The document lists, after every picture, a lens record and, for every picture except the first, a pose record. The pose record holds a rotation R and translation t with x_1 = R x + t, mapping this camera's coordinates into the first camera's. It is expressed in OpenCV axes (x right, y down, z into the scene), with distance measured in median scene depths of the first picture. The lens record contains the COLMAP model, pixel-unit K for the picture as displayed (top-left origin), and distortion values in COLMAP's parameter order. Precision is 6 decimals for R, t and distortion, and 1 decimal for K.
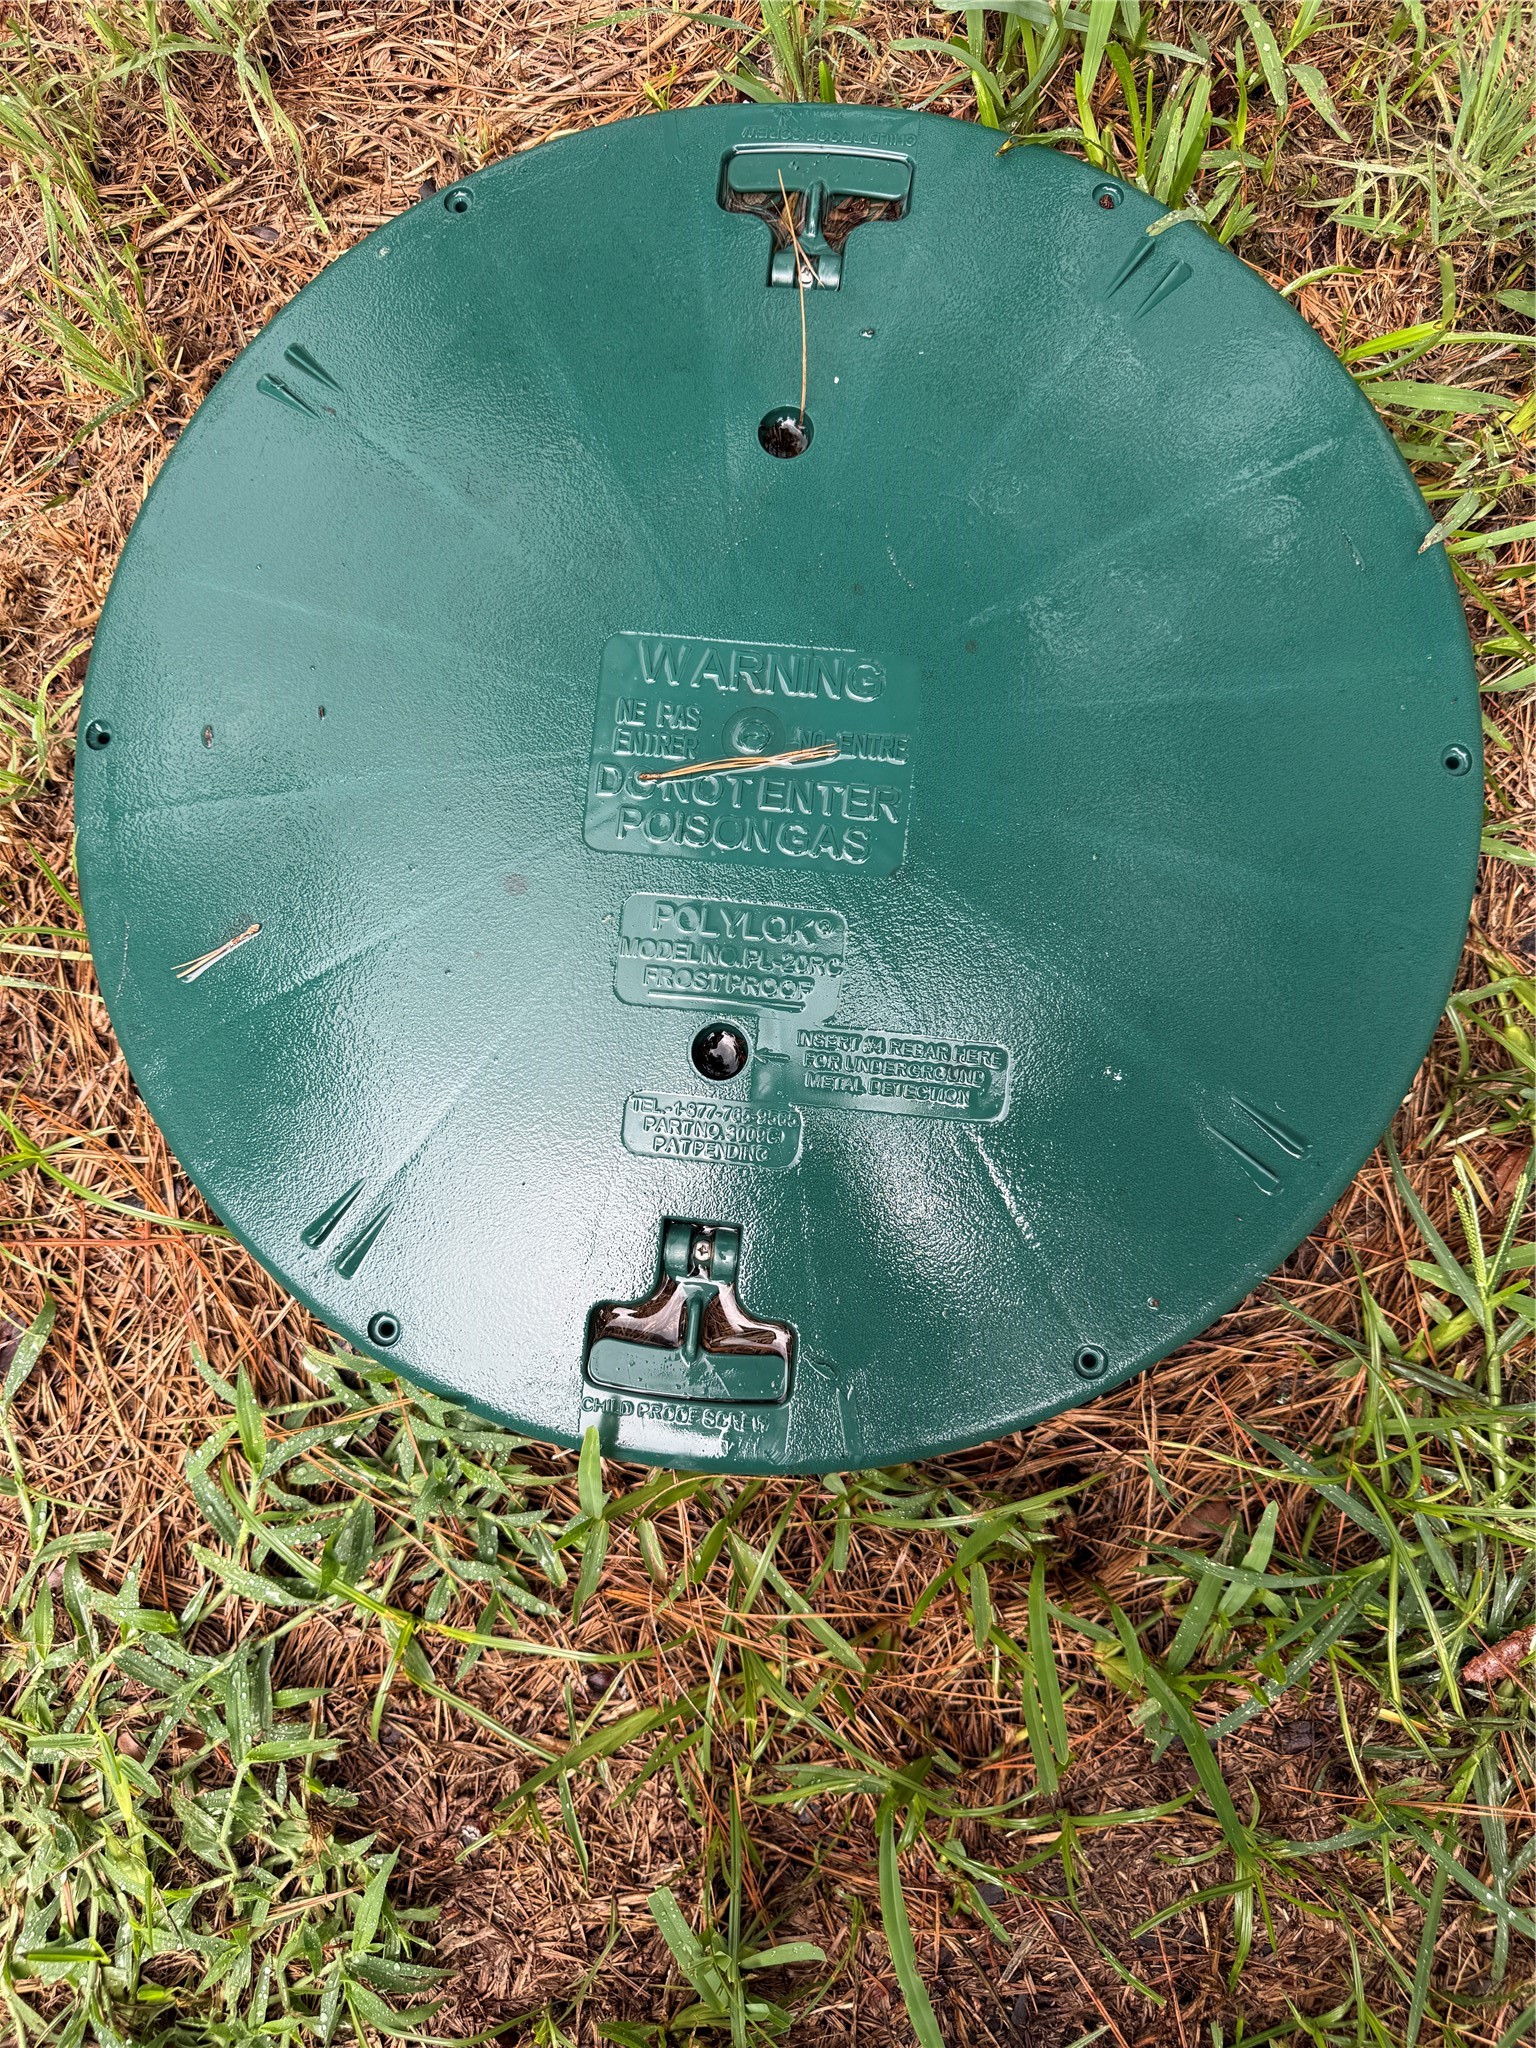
lens RADIAL K [[1467.5, 0, 759.8], [0, 1467.5, 1022.1], [0, 0, 1]] dist [-0.021670, 0.000842]
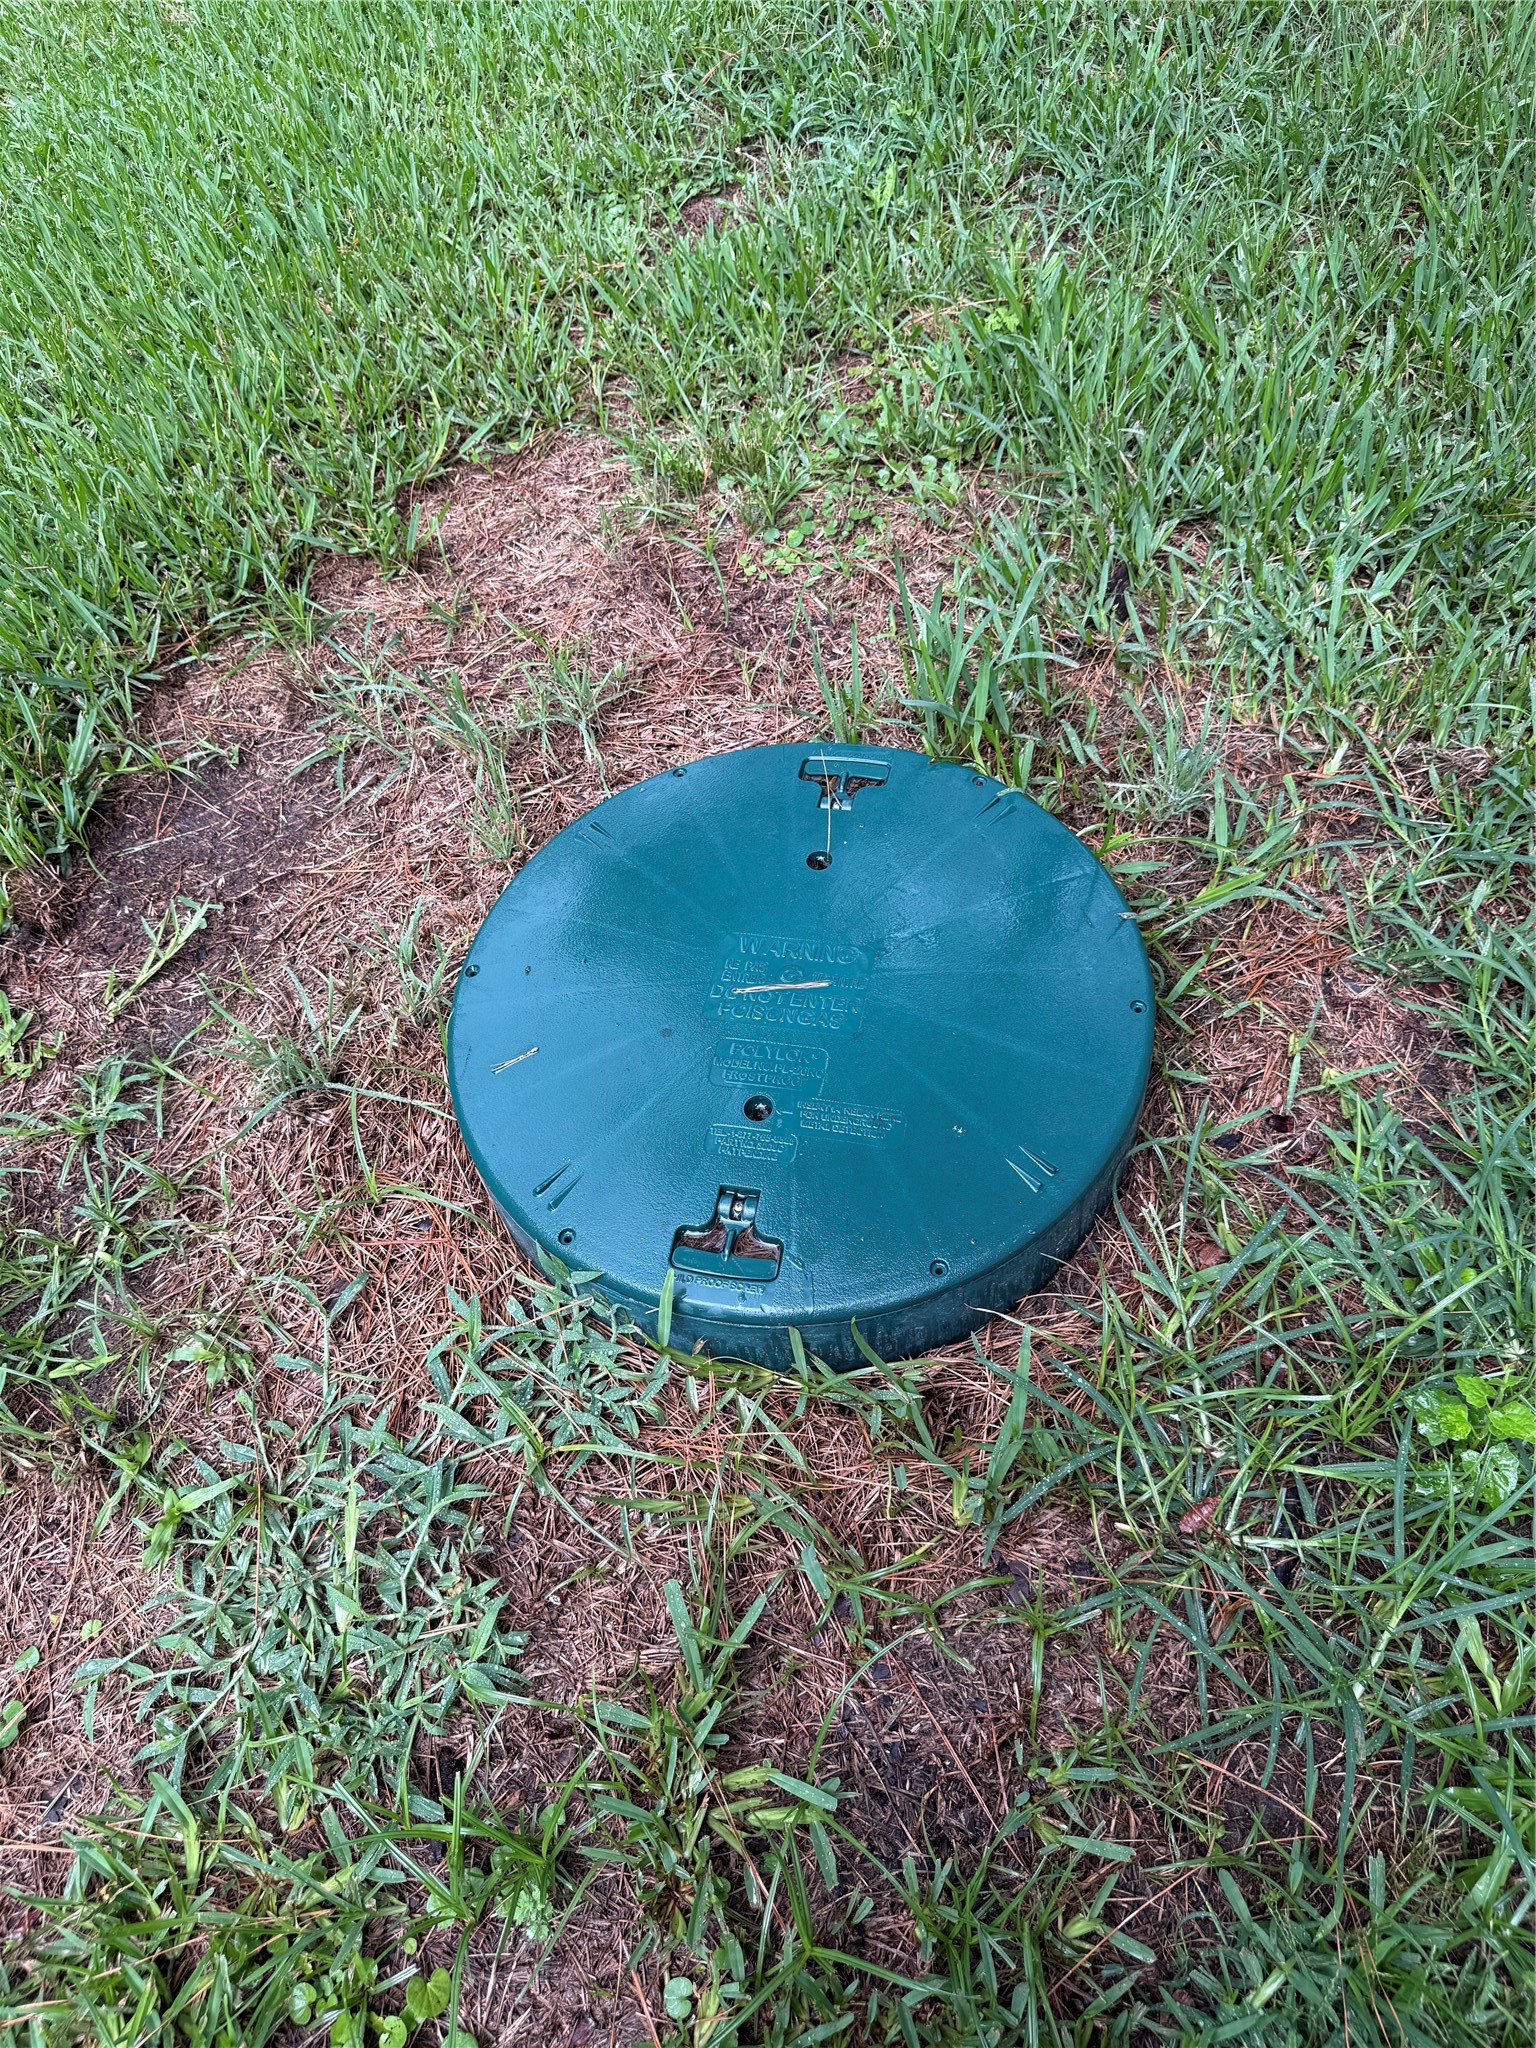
lens RADIAL K [[1467.5, 0, 771.5], [0, 1467.5, 1025.7], [0, 0, 1]] dist [-0.021670, 0.000842]
pose [[0.993825, 0.059469, -0.093673, 0.146561], [-0.097194, 0.873830, -0.476418, 0.742330], [0.053522, 0.482581, 0.874215, -0.669152]]
